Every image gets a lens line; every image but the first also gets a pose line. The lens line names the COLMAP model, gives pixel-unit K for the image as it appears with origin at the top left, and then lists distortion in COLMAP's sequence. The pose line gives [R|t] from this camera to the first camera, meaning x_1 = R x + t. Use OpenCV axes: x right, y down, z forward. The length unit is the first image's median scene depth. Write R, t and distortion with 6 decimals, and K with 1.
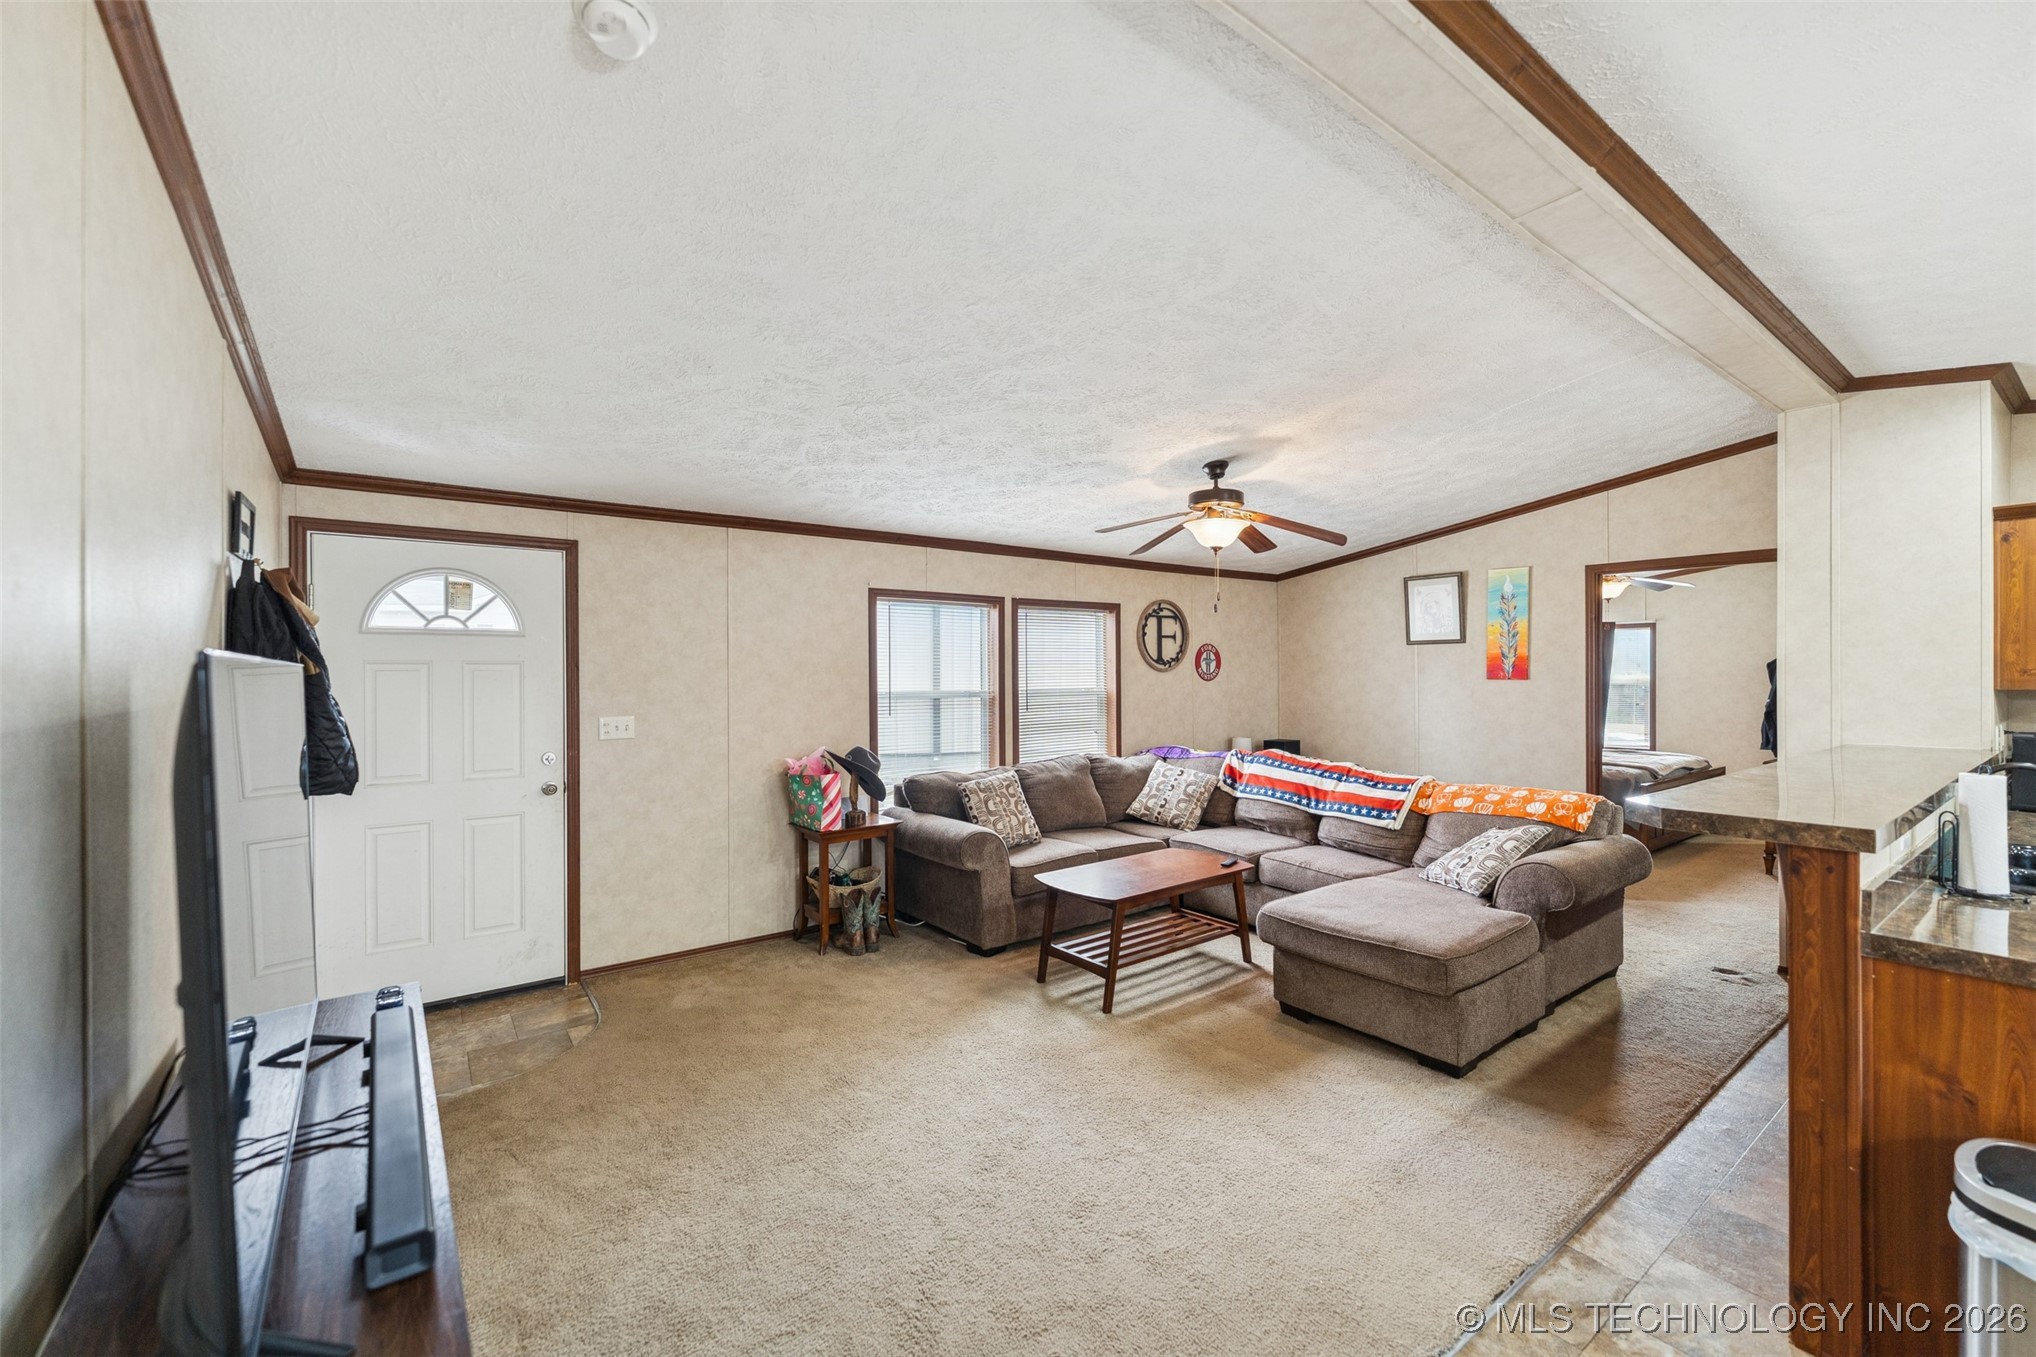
lens RADIAL K [[826.8, 0, 1014.9], [0, 826.8, 668.0], [0, 0, 1]] dist [0.002215, -0.001463]
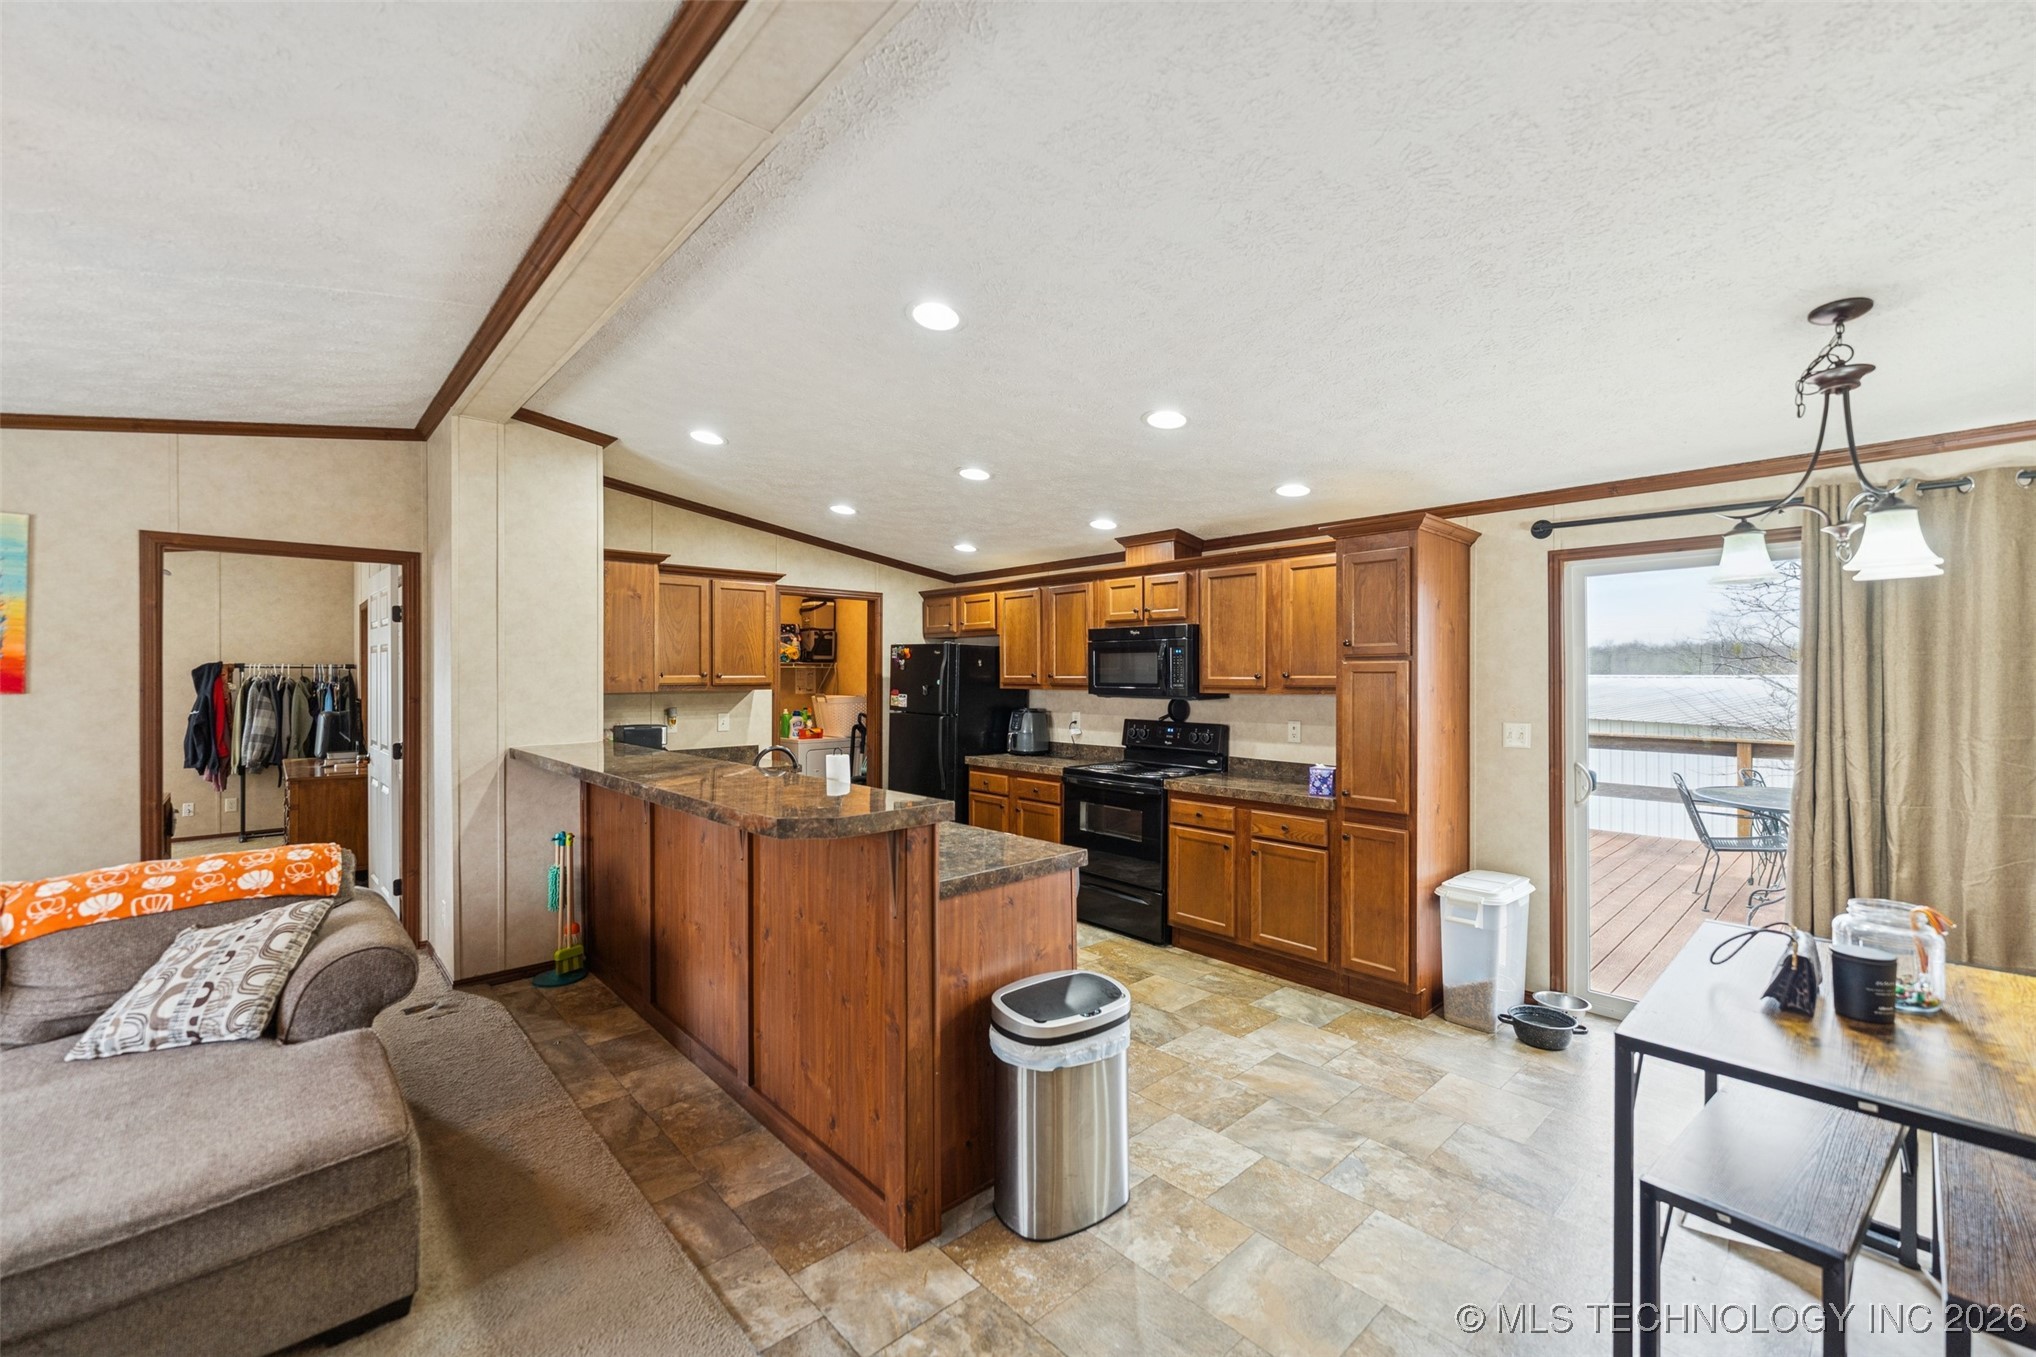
lens RADIAL K [[826.8, 0, 1007.4], [0, 826.8, 674.8], [0, 0, 1]] dist [0.002215, -0.001463]
pose [[-0.097890, 0.001936, 0.995195, -0.098306], [-0.002093, 0.999995, -0.002151, -0.000571], [-0.995195, -0.002294, -0.097886, 0.386342]]
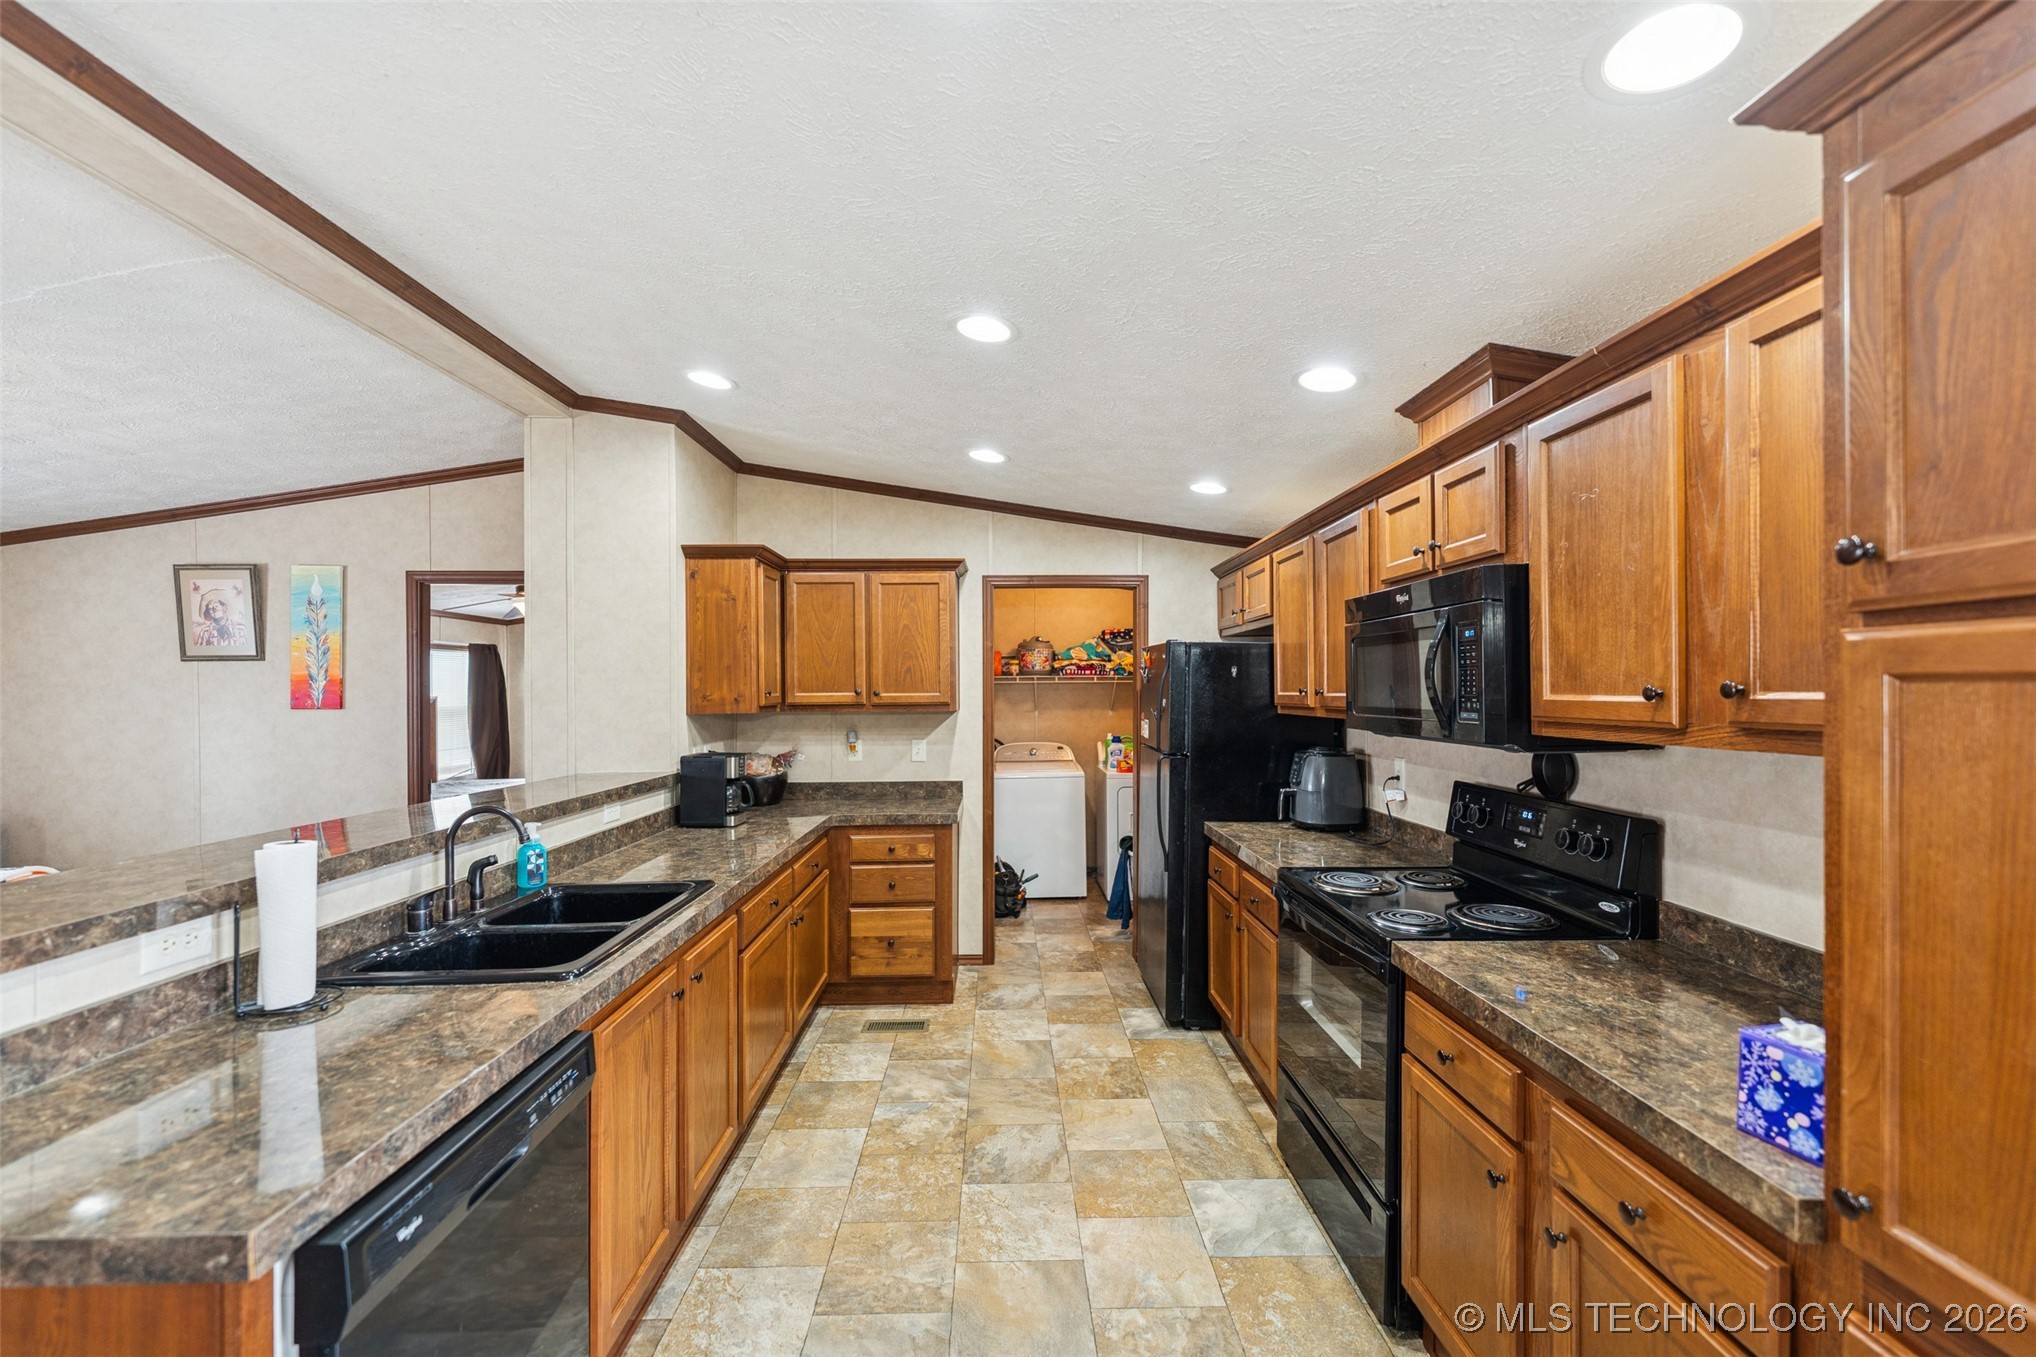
lens RADIAL K [[826.8, 0, 1016.7], [0, 826.8, 690.3], [0, 0, 1]] dist [0.002215, -0.001463]
pose [[0.572480, 0.000207, 0.819919, 0.416776], [0.000983, 0.999999, -0.000939, -0.002887], [-0.819918, 0.001344, 0.572479, 0.022969]]
